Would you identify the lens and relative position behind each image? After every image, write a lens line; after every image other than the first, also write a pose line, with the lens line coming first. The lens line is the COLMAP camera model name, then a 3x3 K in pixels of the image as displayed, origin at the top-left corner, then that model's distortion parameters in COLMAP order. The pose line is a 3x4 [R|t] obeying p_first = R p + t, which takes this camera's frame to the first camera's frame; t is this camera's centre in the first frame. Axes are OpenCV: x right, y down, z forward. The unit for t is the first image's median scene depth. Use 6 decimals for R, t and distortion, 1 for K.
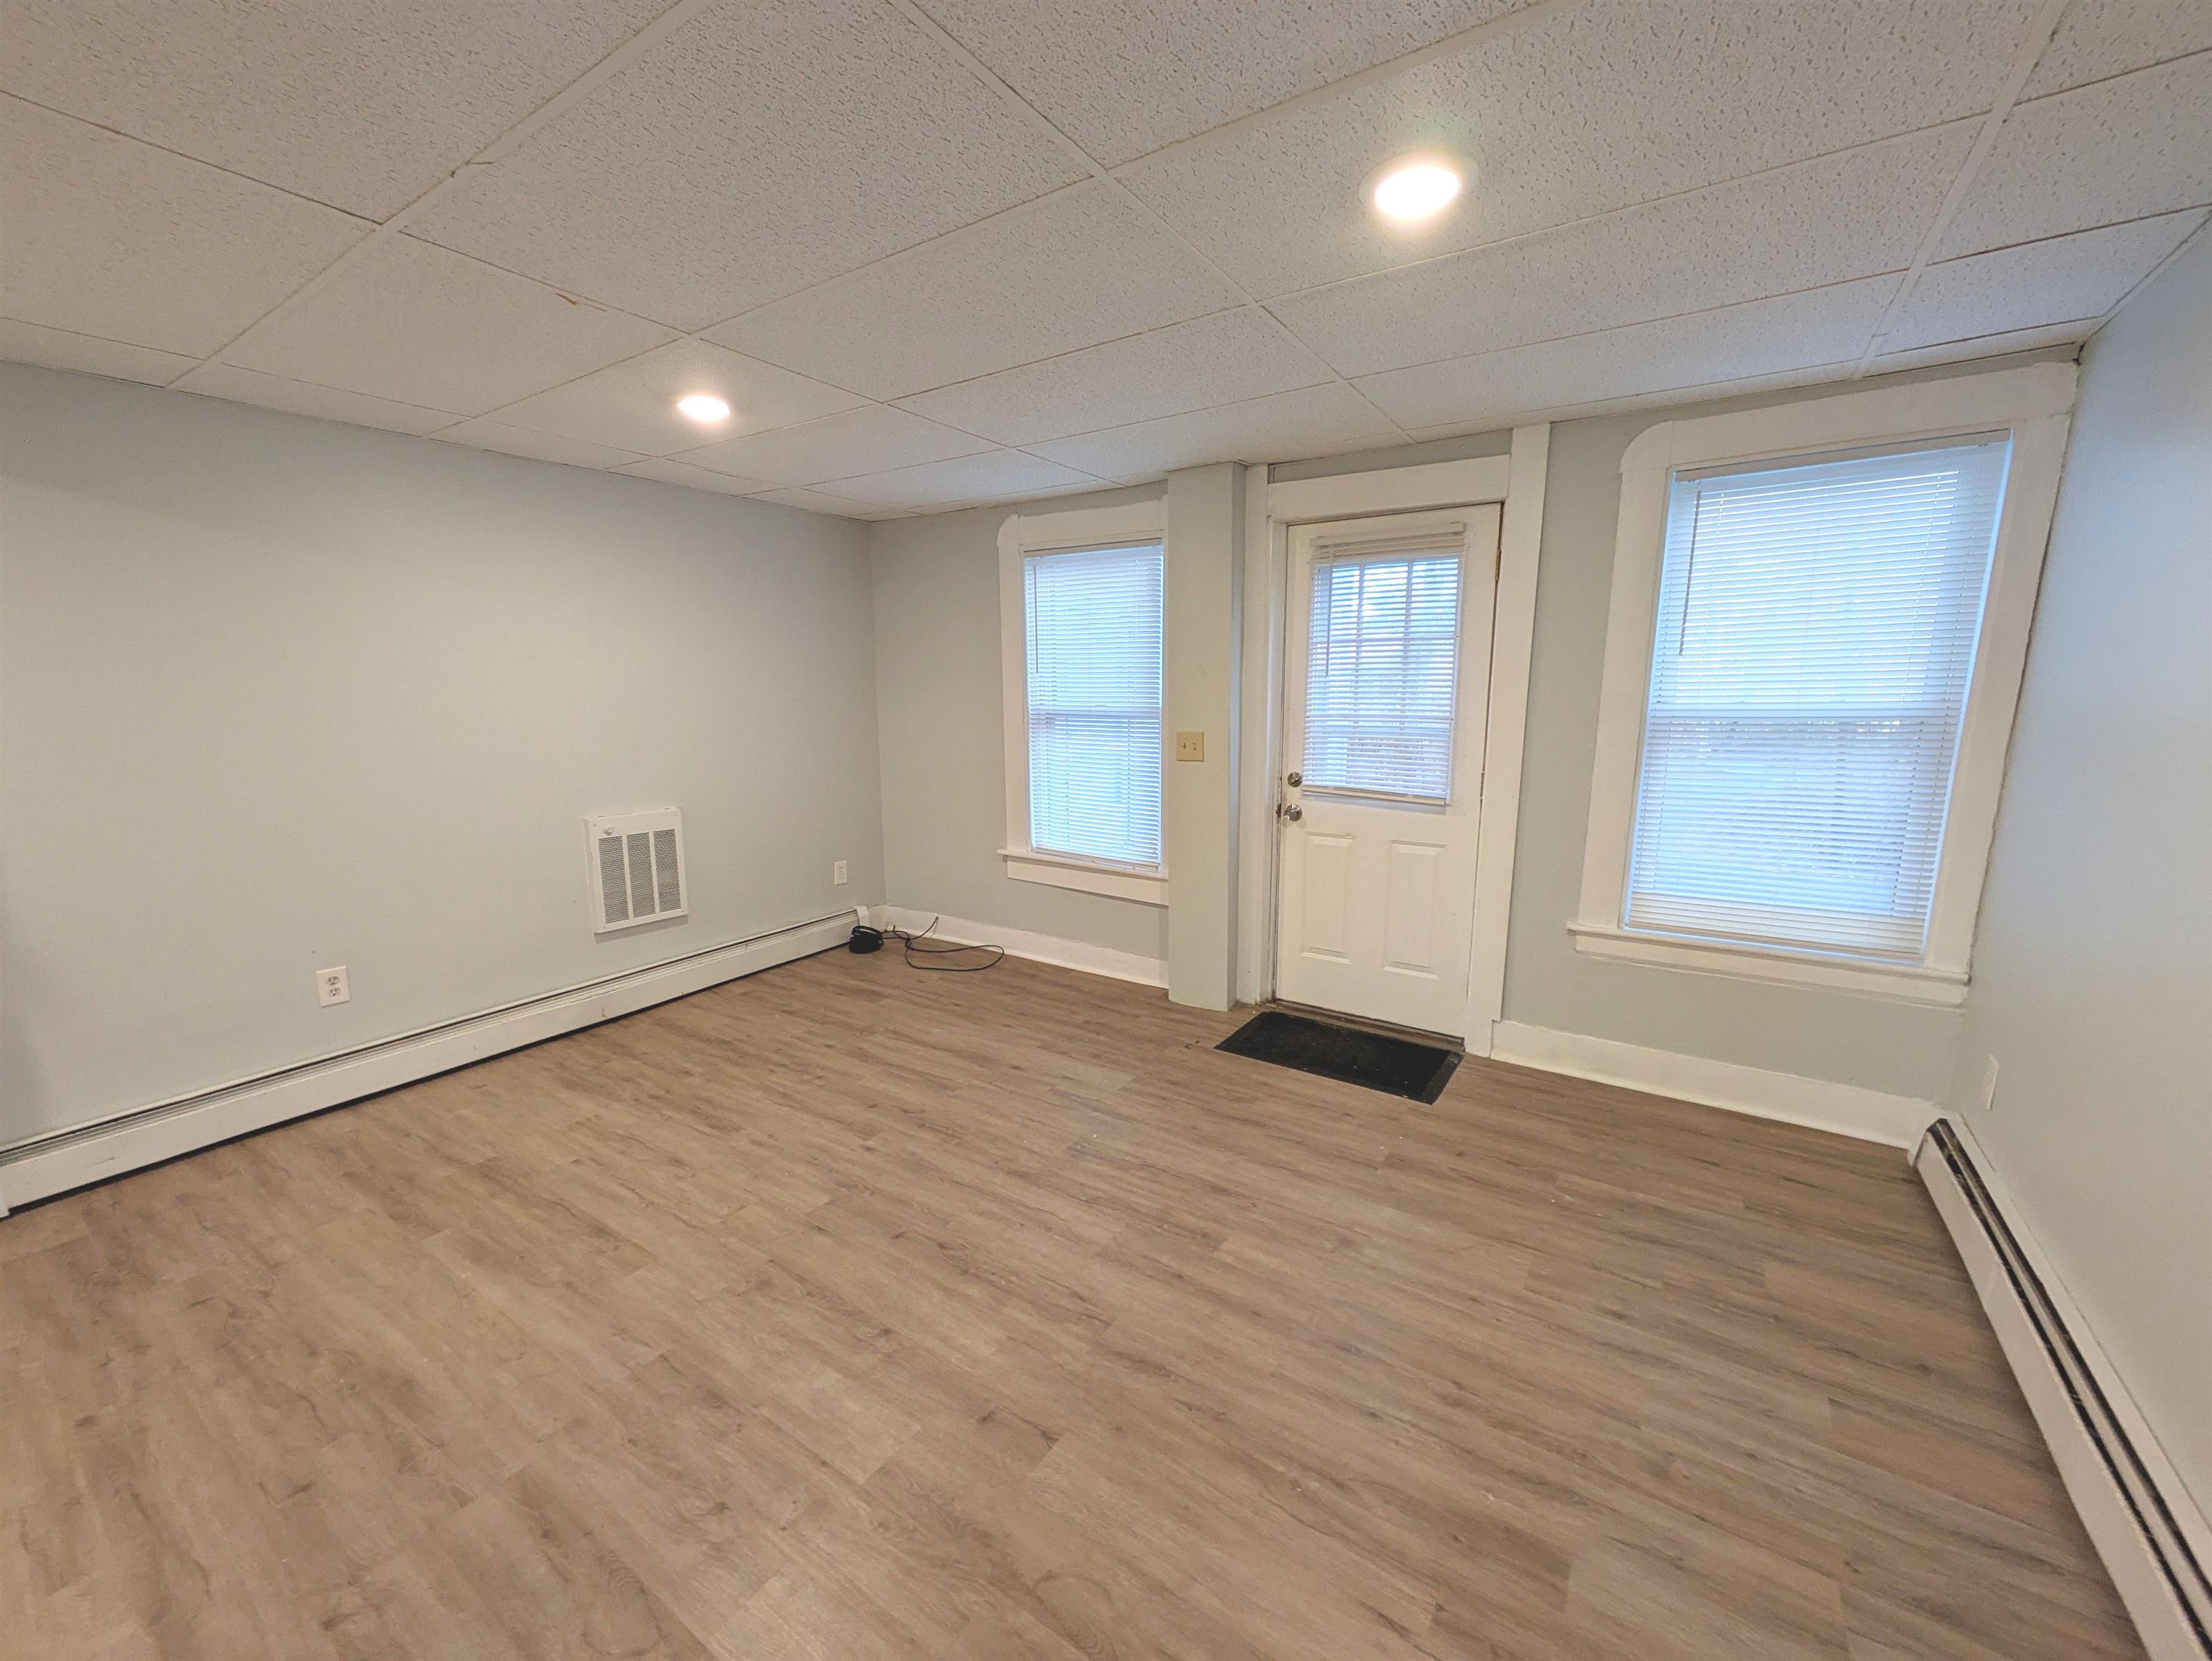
lens RADIAL K [[873.6, 0, 1106.0], [0, 873.6, 830.5], [0, 0, 1]] dist [-0.001711, 0.002113]
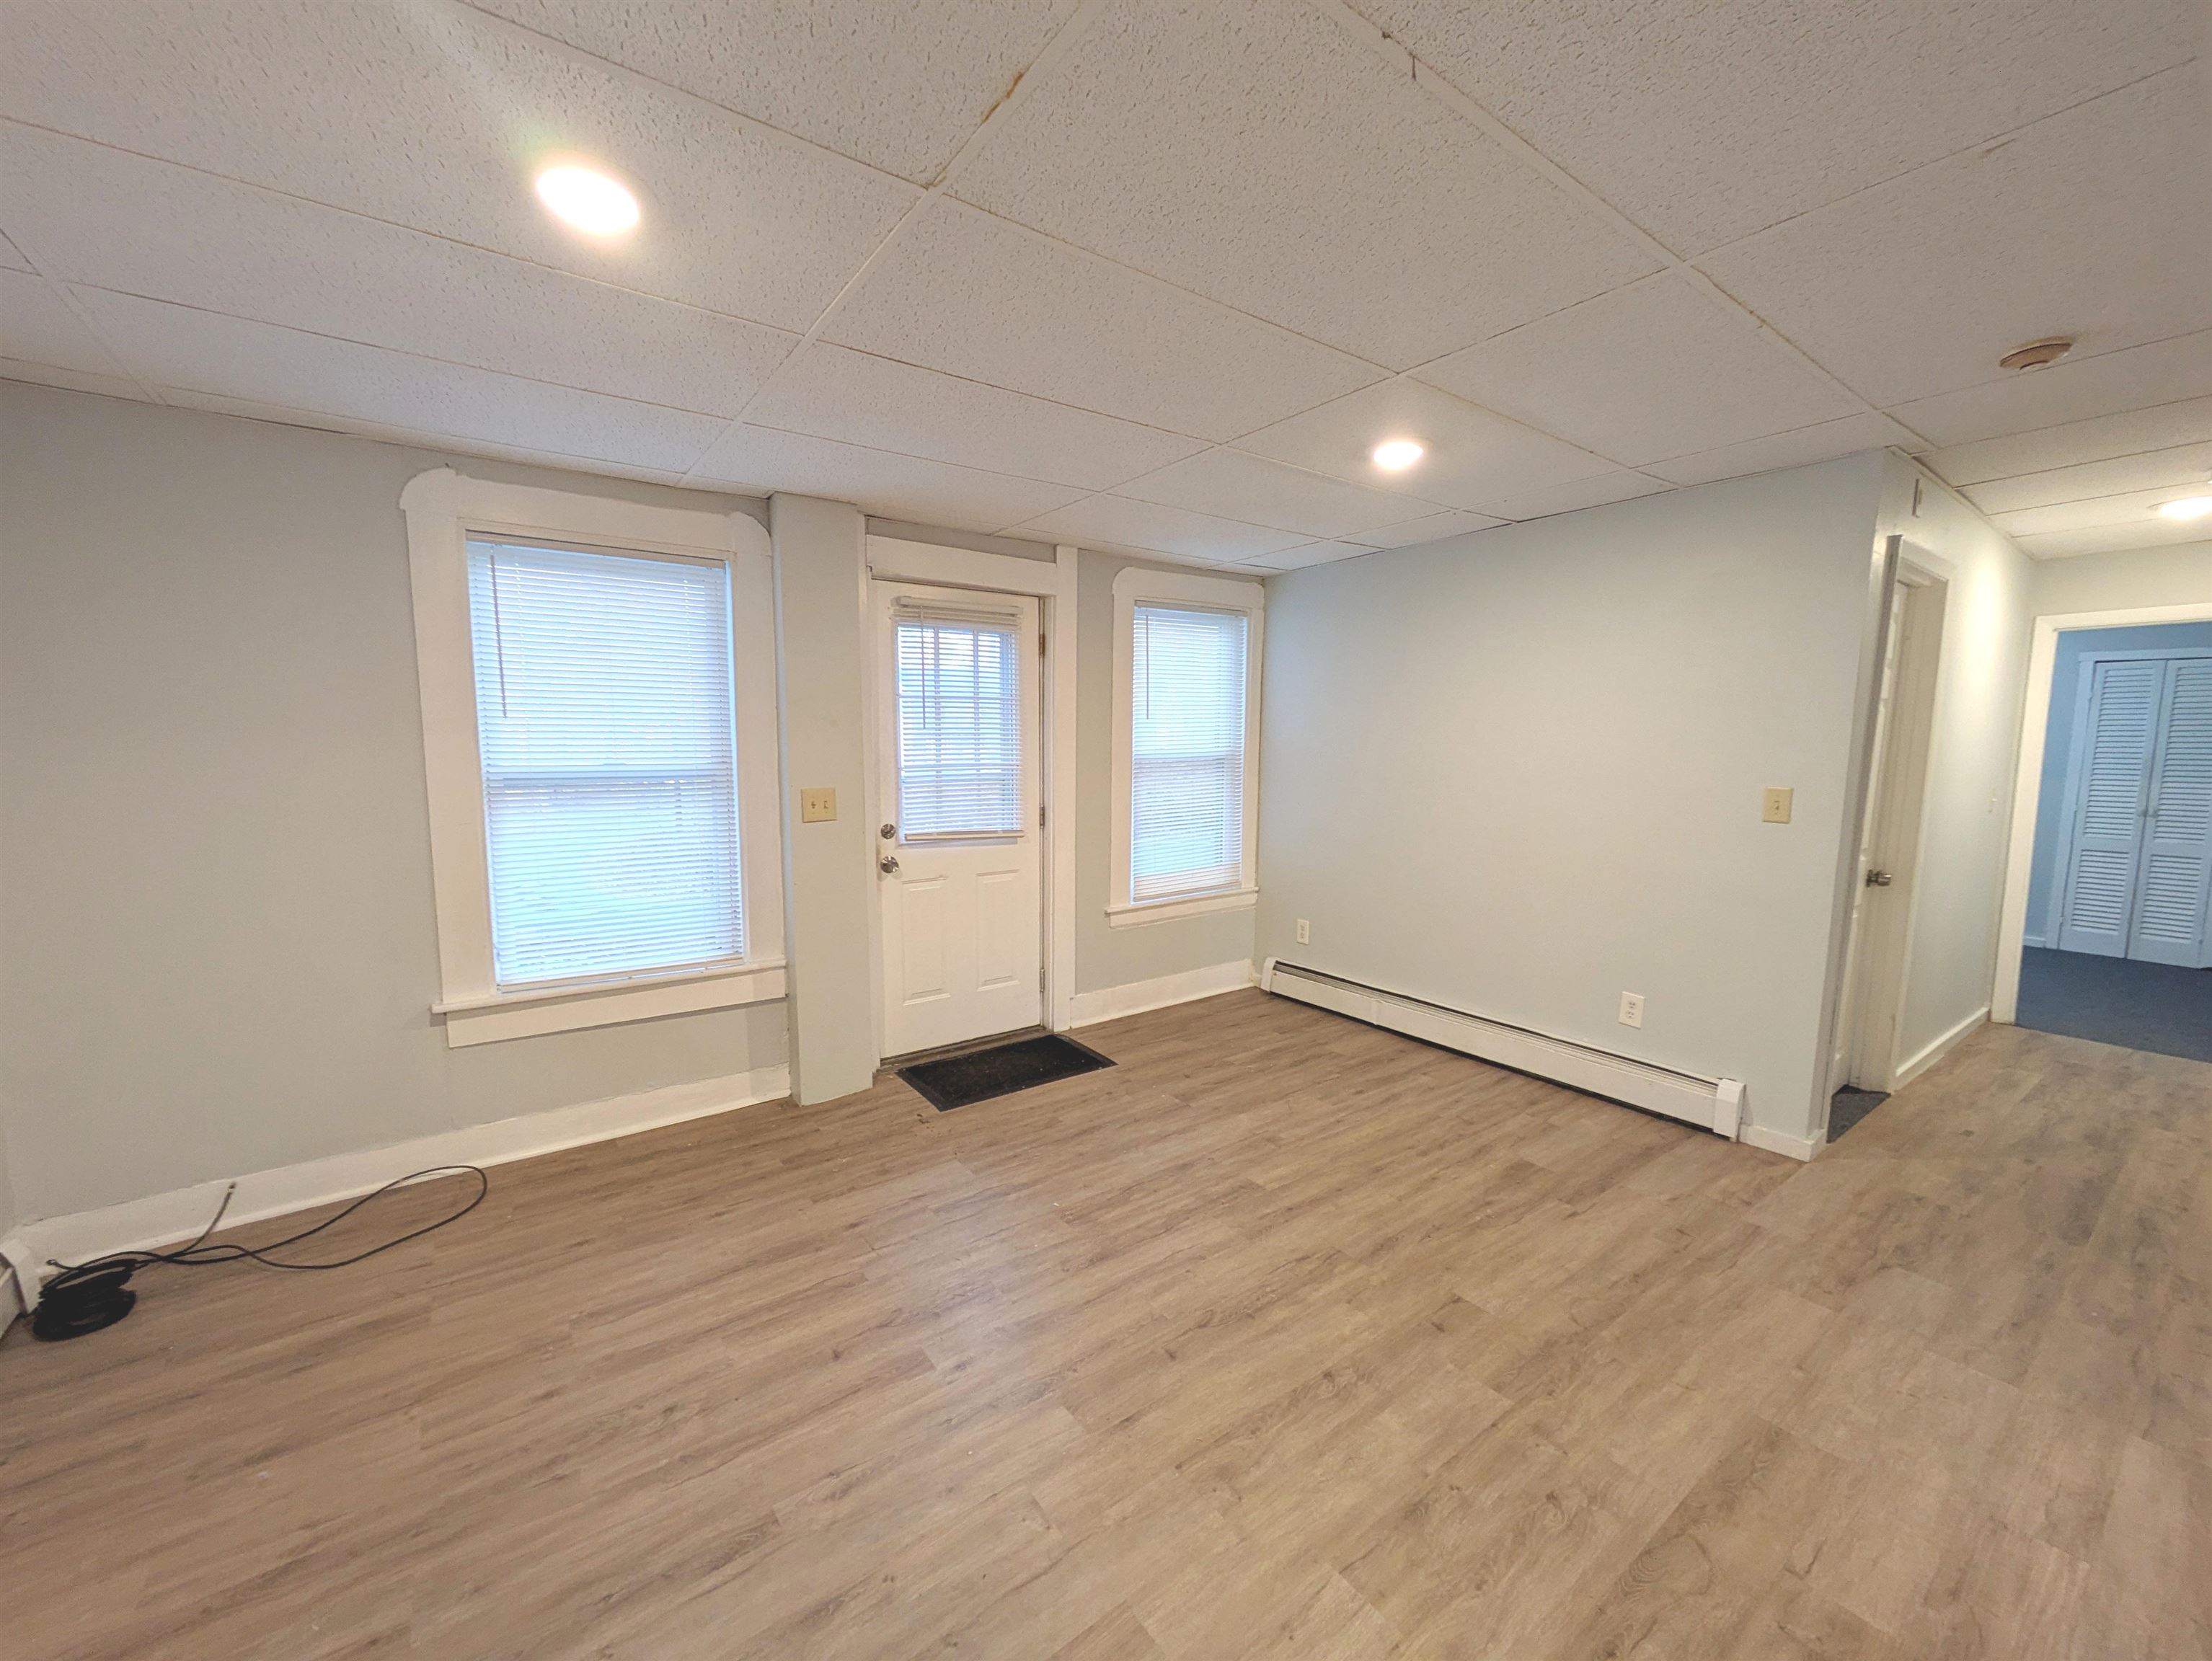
lens RADIAL K [[873.6, 0, 1106.0], [0, 873.6, 830.5], [0, 0, 1]] dist [-0.001711, 0.002113]
pose [[0.343454, -0.093494, 0.934504, -0.754803], [0.155824, 0.986914, 0.041468, -0.074228], [-0.926152, 0.131376, 0.353528, 0.499801]]
